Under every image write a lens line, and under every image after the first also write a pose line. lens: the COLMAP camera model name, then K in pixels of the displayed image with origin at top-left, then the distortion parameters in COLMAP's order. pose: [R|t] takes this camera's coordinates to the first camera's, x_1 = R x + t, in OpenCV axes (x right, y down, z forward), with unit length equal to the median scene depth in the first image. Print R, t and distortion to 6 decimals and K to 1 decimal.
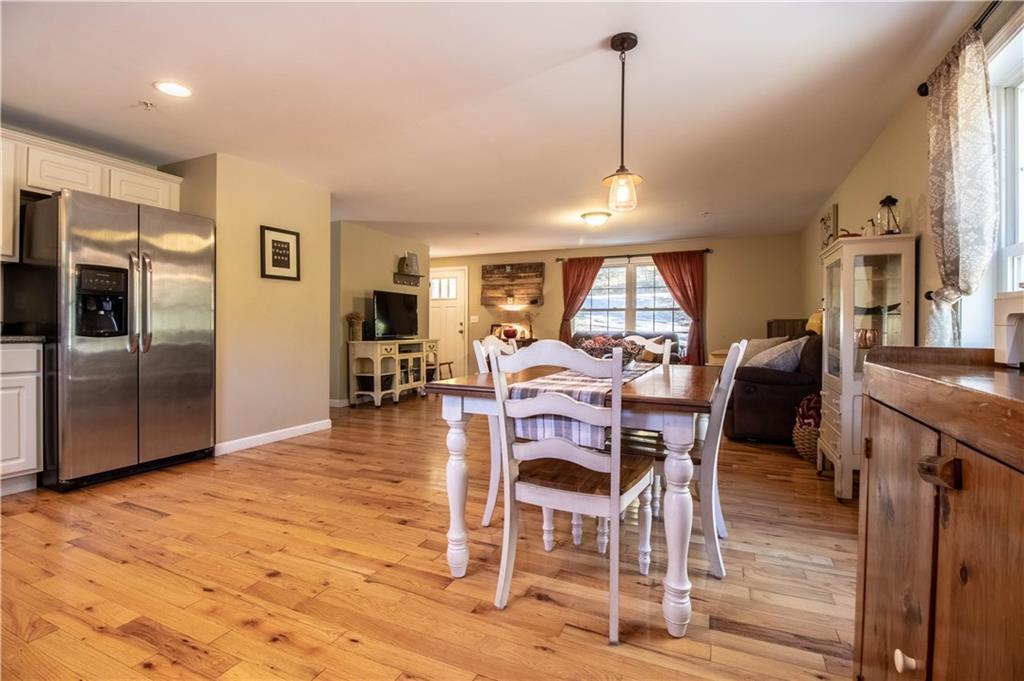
lens RADIAL K [[473.5, 0, 505.6], [0, 473.5, 333.1], [0, 0, 1]] dist [-0.007781, -0.006213]
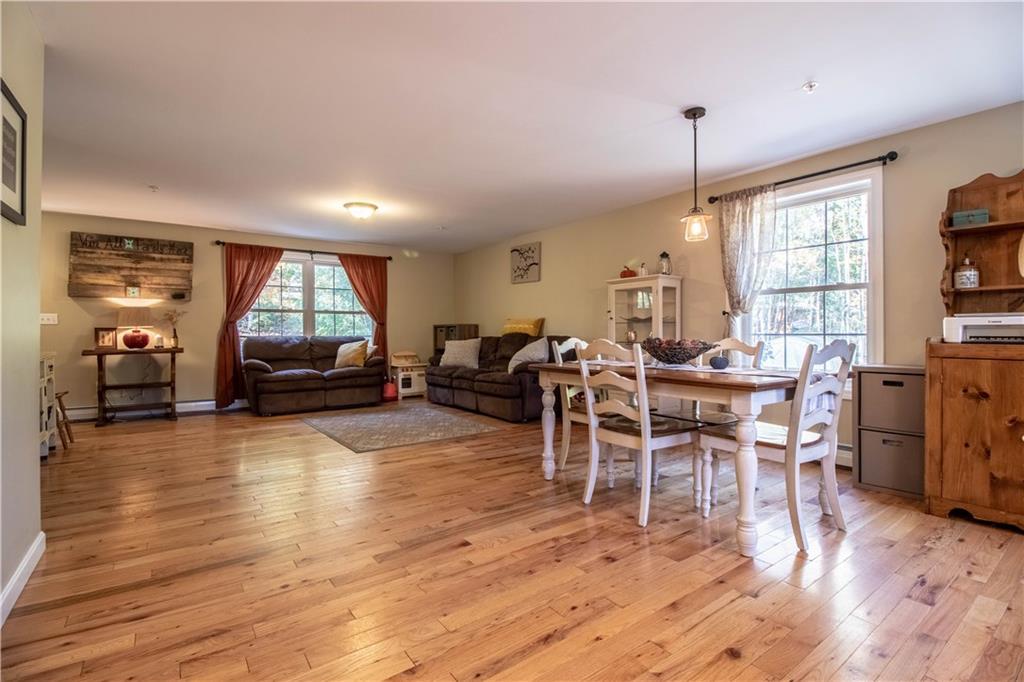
lens RADIAL K [[473.5, 0, 505.4], [0, 473.5, 335.5], [0, 0, 1]] dist [-0.007781, -0.006213]
pose [[0.497340, -0.011500, 0.867480, -0.356424], [0.013772, 0.999891, 0.005360, -0.003924], [-0.867447, 0.009281, 0.497444, 0.250199]]
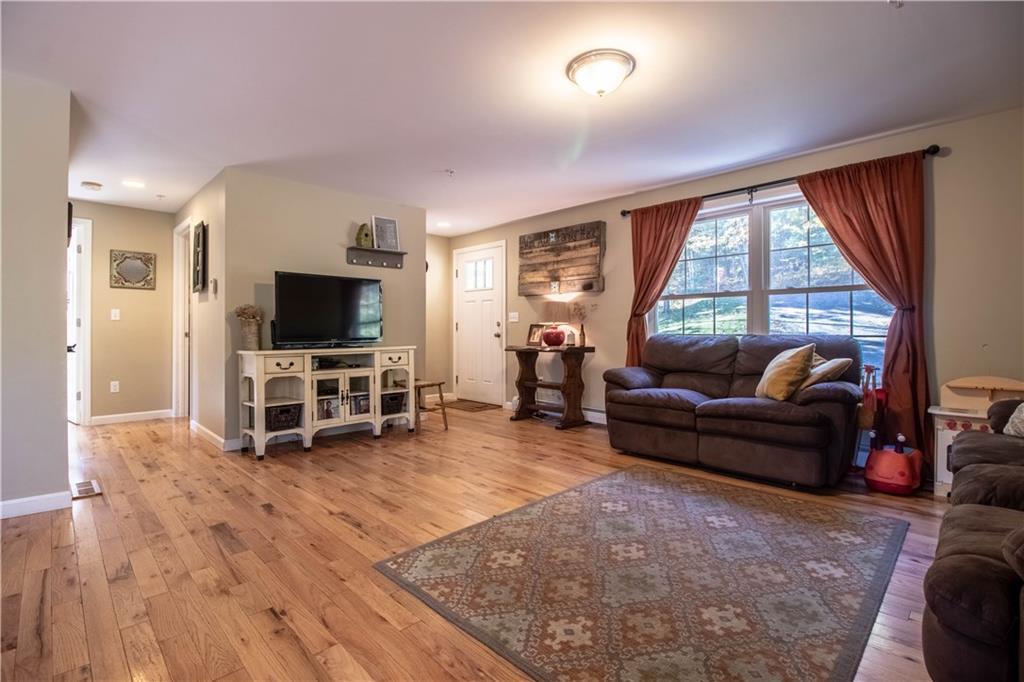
lens RADIAL K [[473.5, 0, 506.8], [0, 473.5, 331.0], [0, 0, 1]] dist [-0.007781, -0.006213]
pose [[0.931875, -0.005053, -0.362745, 0.210045], [0.000716, 0.999927, -0.012090, -0.001215], [0.362780, 0.011007, 0.931810, 0.445544]]
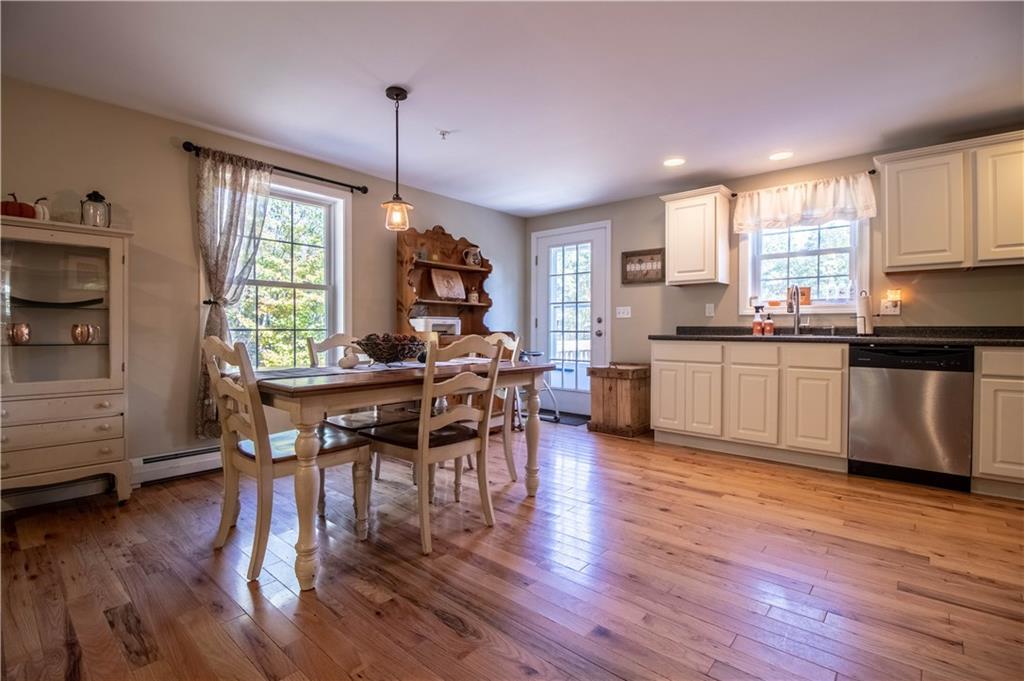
lens RADIAL K [[473.5, 0, 505.7], [0, 473.5, 331.4], [0, 0, 1]] dist [-0.007781, -0.006213]
pose [[-0.955970, -0.009934, 0.293297, -0.119966], [-0.005753, 0.999869, 0.015114, -0.005457], [-0.293409, 0.012761, -0.955902, 0.648537]]
